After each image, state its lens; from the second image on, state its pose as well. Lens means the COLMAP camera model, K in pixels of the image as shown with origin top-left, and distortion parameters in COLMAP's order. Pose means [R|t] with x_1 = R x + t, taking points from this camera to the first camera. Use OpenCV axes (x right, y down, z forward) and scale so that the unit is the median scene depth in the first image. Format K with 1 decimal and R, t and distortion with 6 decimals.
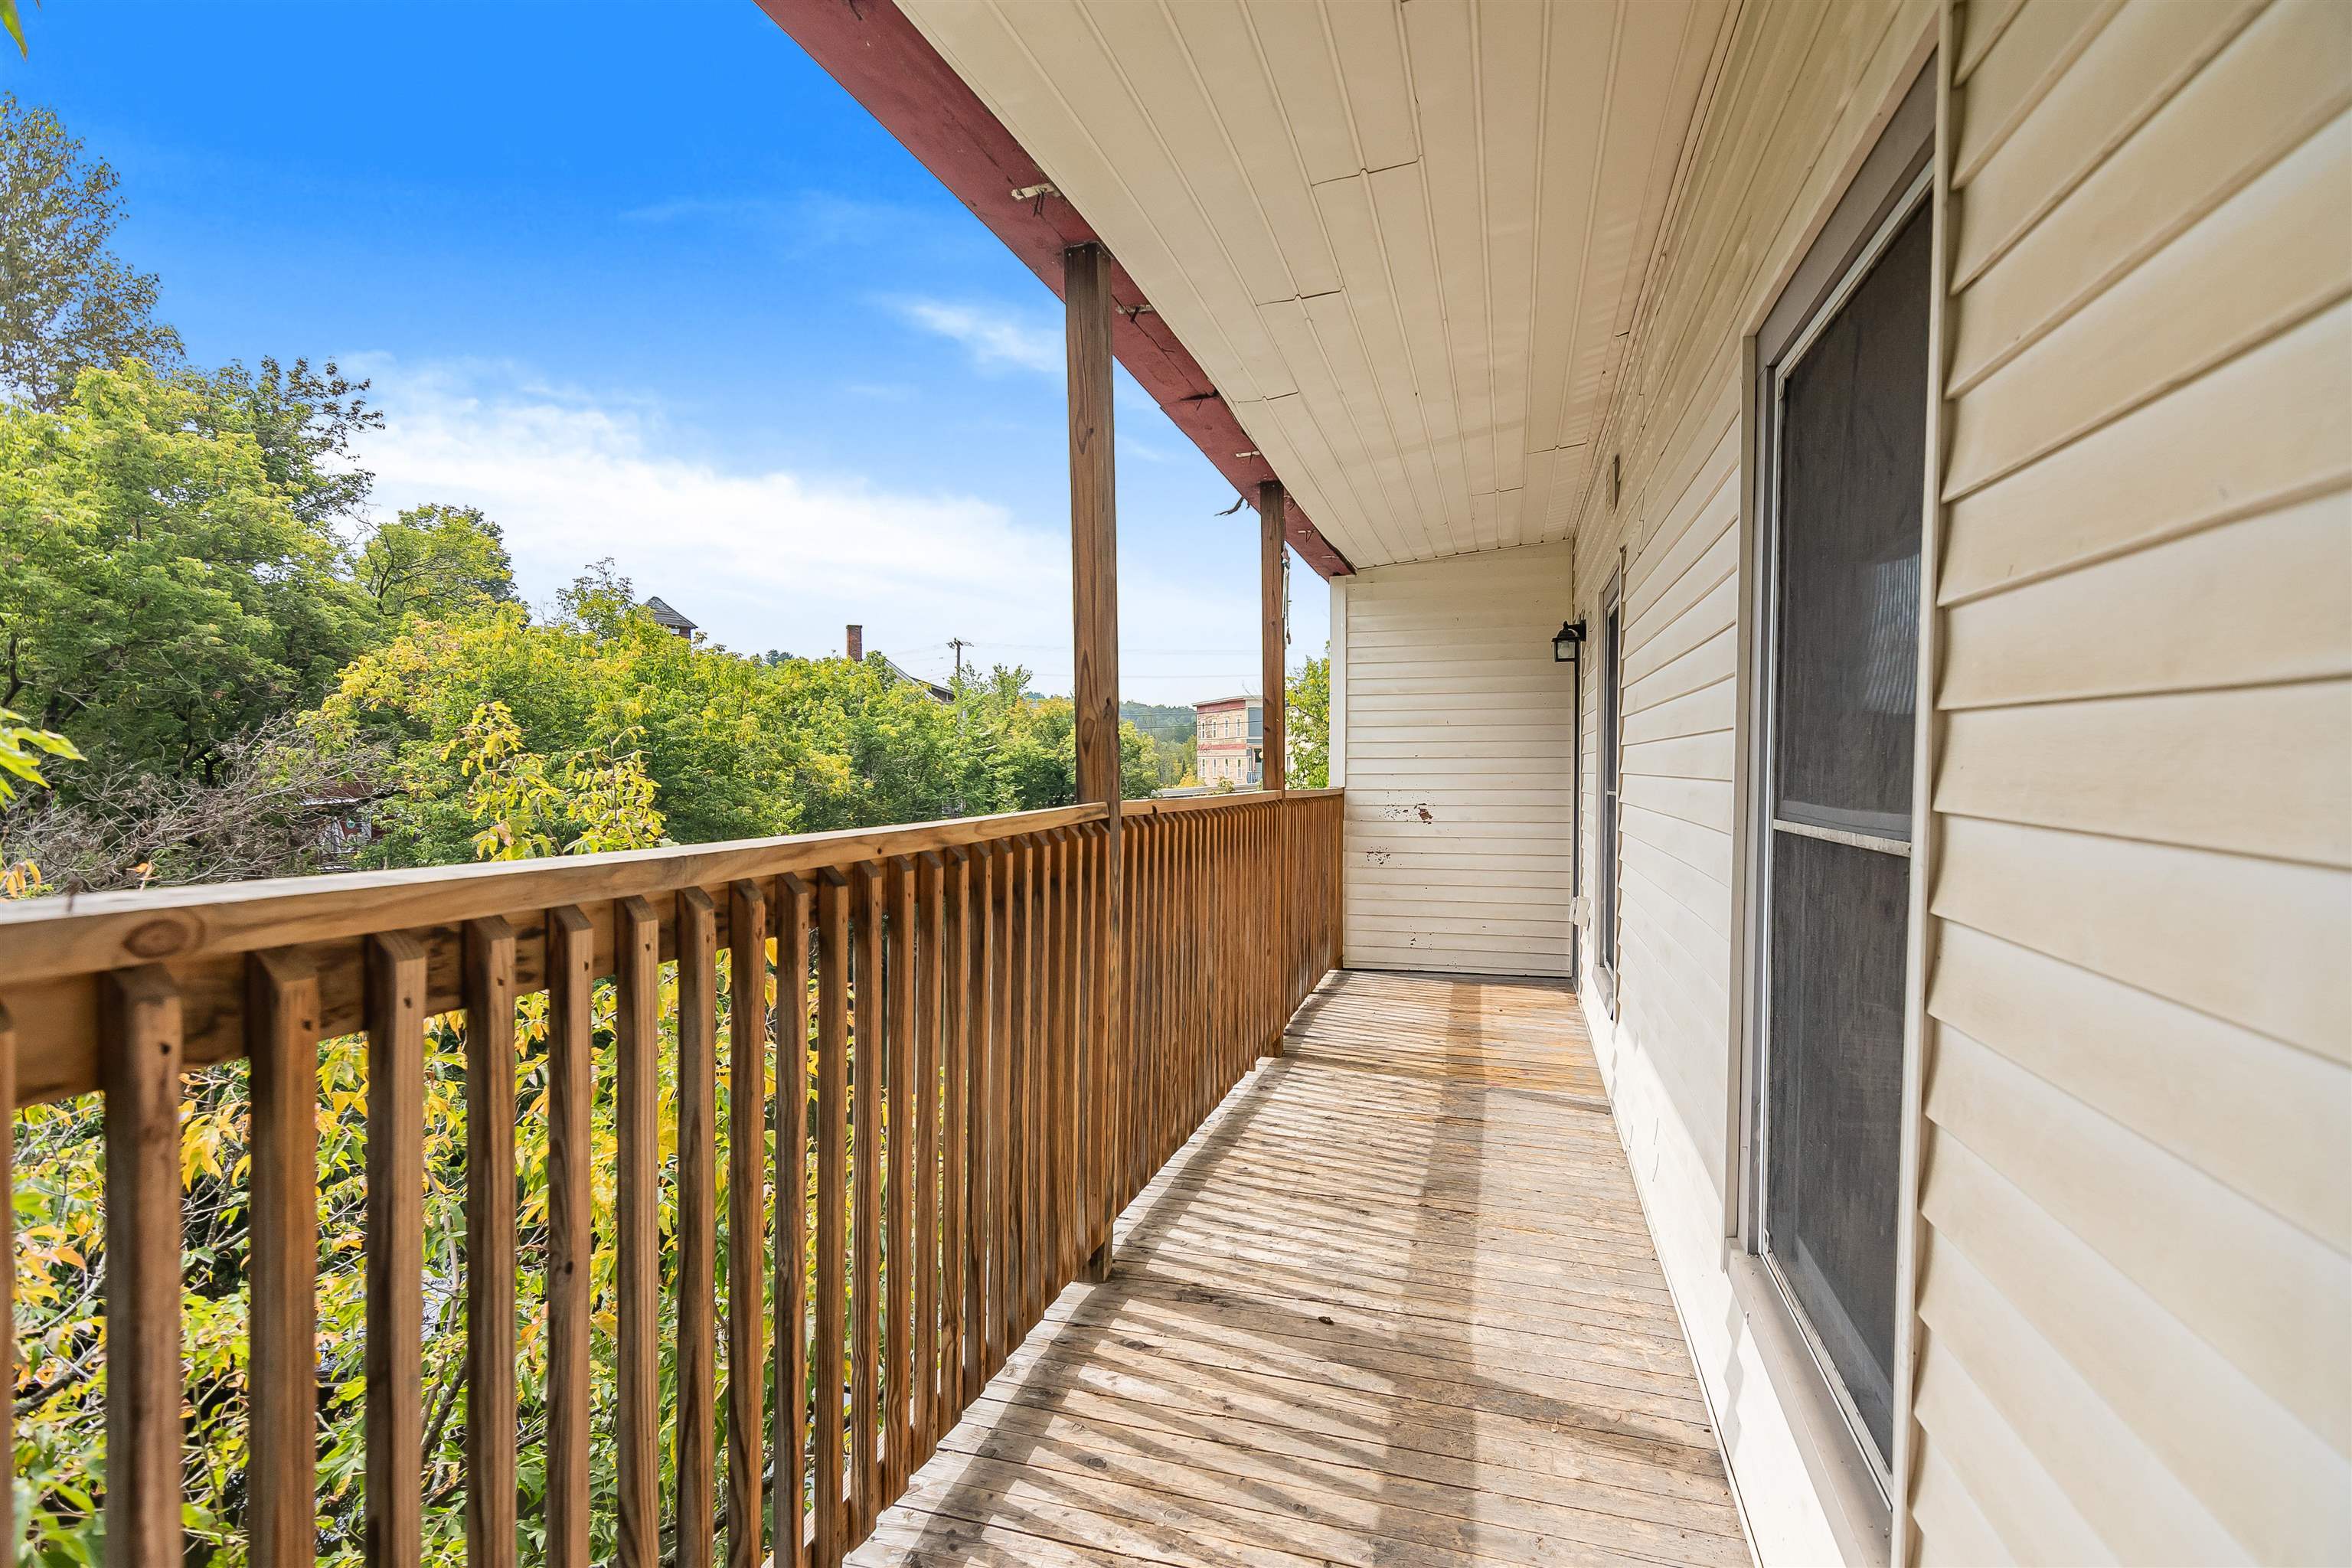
lens RADIAL K [[1164.4, 0, 1178.0], [0, 1164.4, 782.3], [0, 0, 1]] dist [-0.000689, 0.002156]
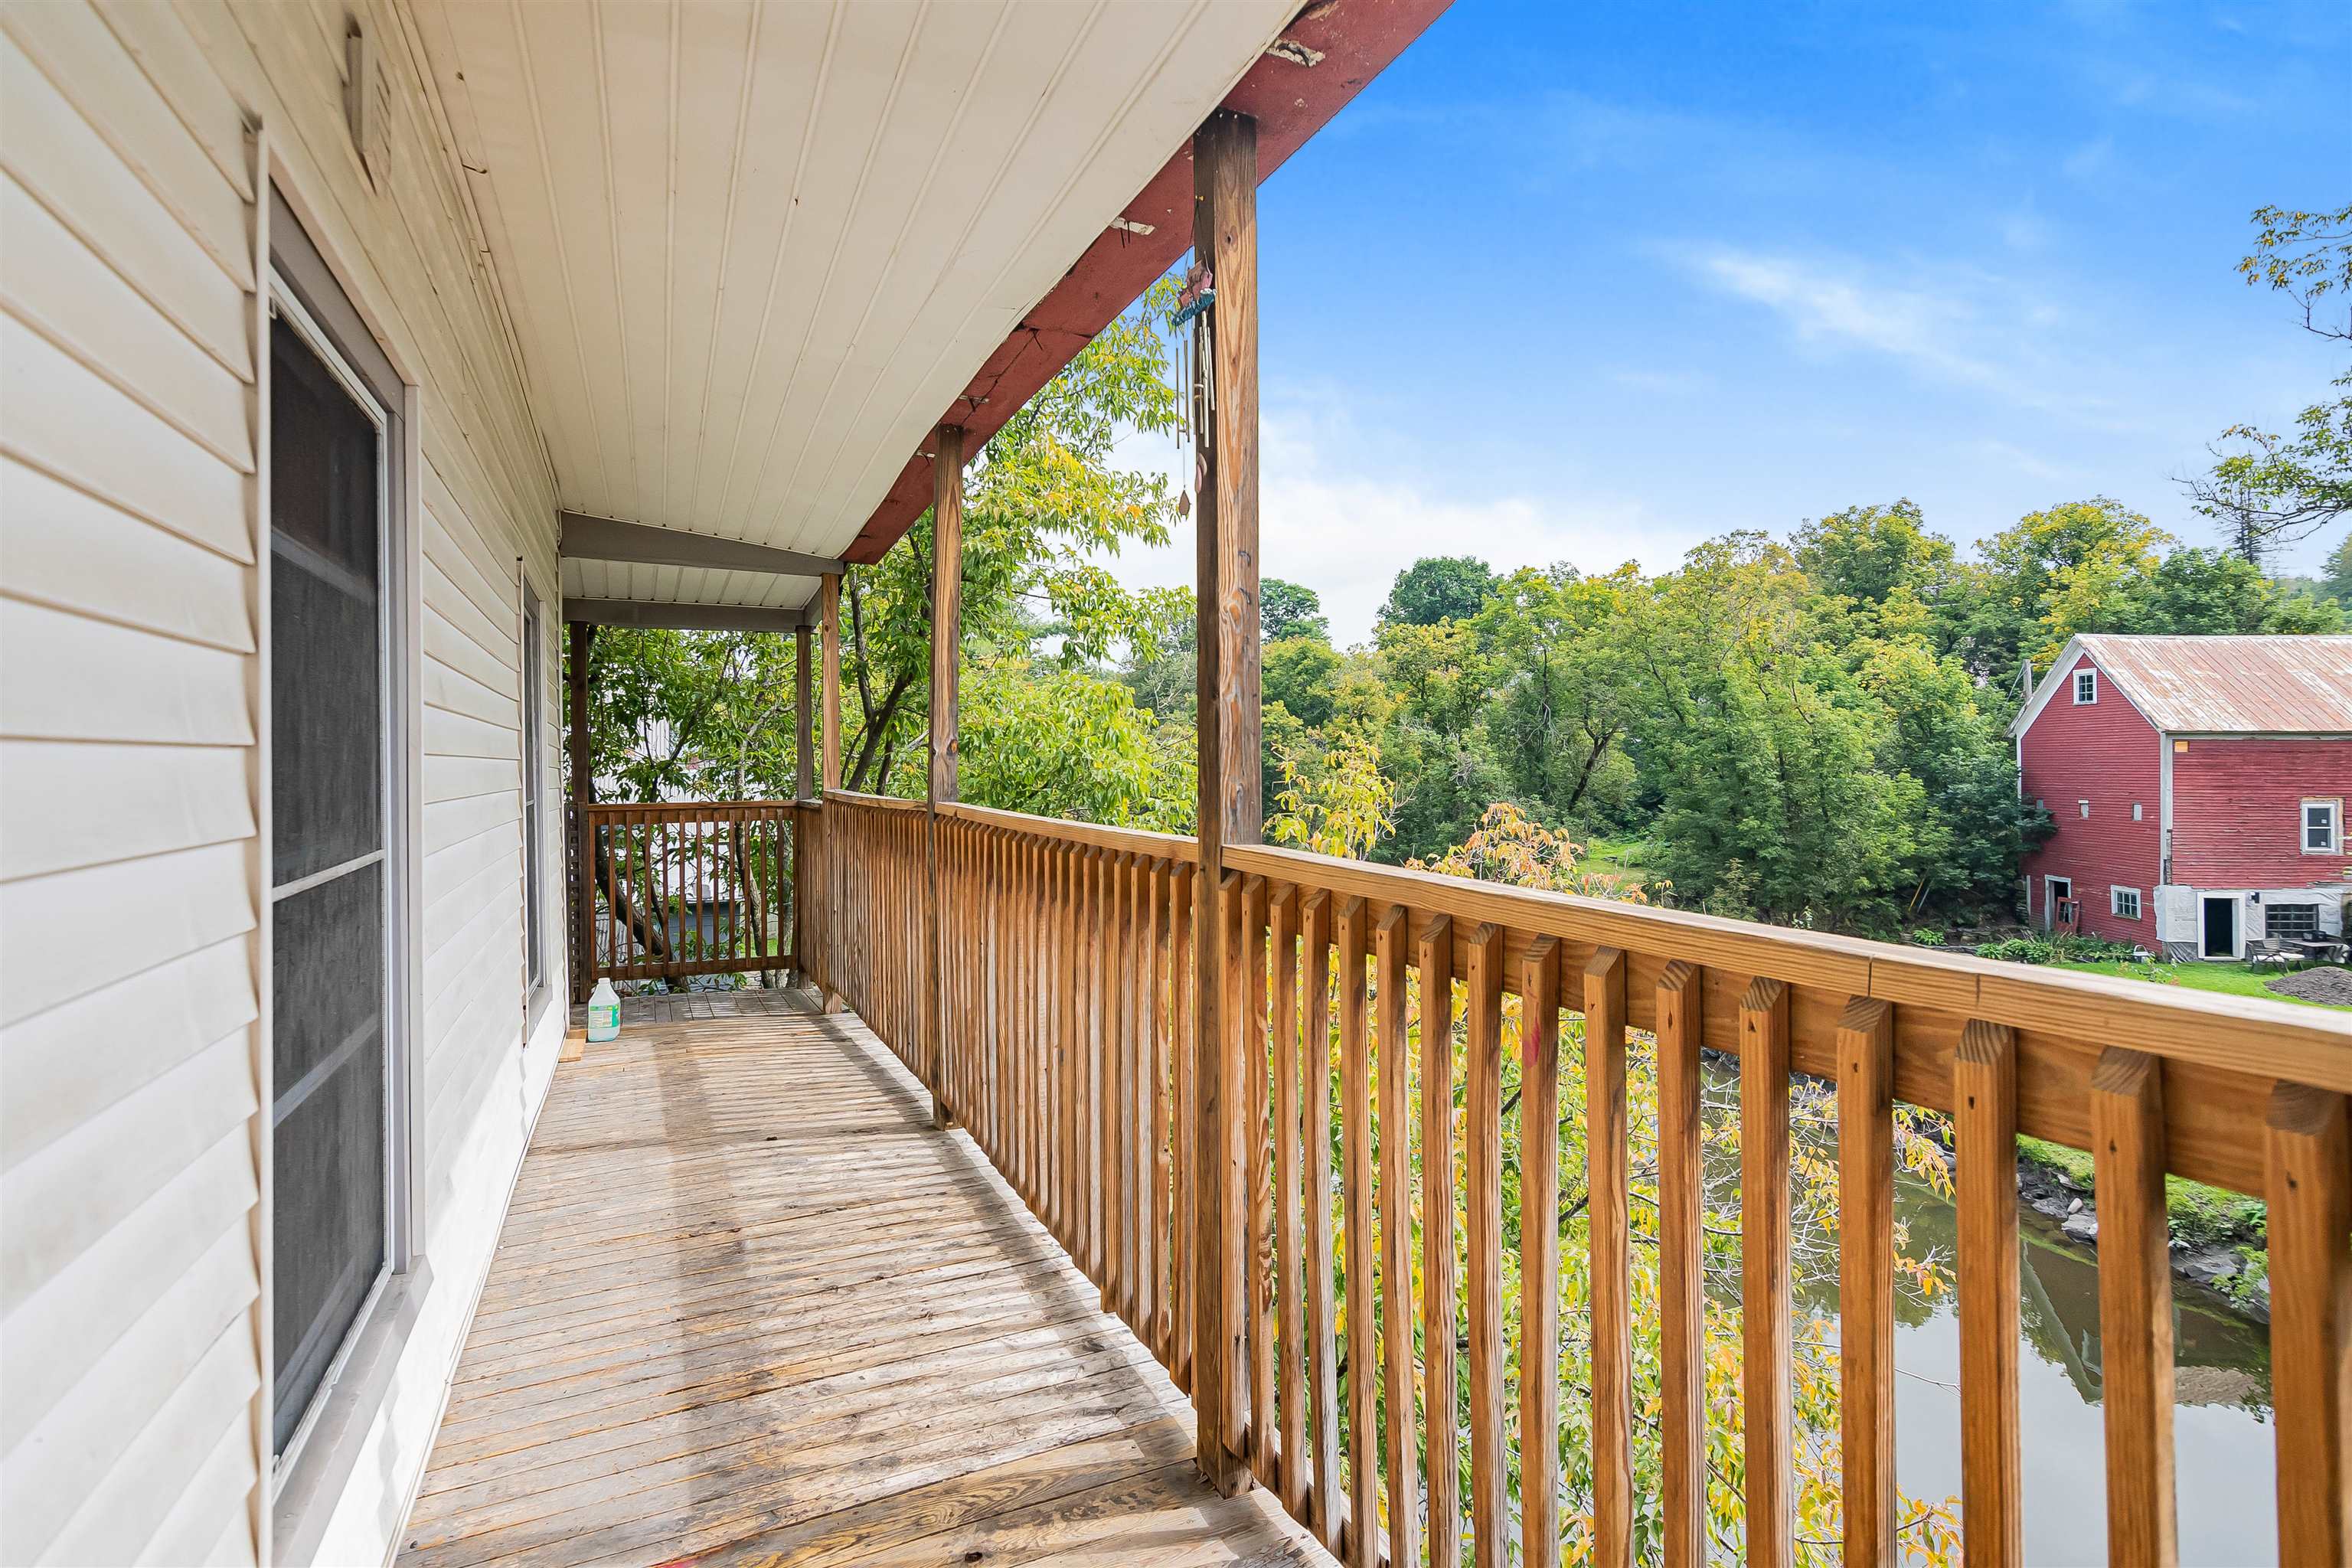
lens RADIAL K [[1164.4, 0, 1179.8], [0, 1164.4, 765.5], [0, 0, 1]] dist [-0.000689, 0.002156]
pose [[-0.765541, 0.002891, -0.643381, 0.547570], [-0.007017, 0.999893, 0.012843, -0.042643], [0.643349, 0.014347, -0.765439, 1.961301]]
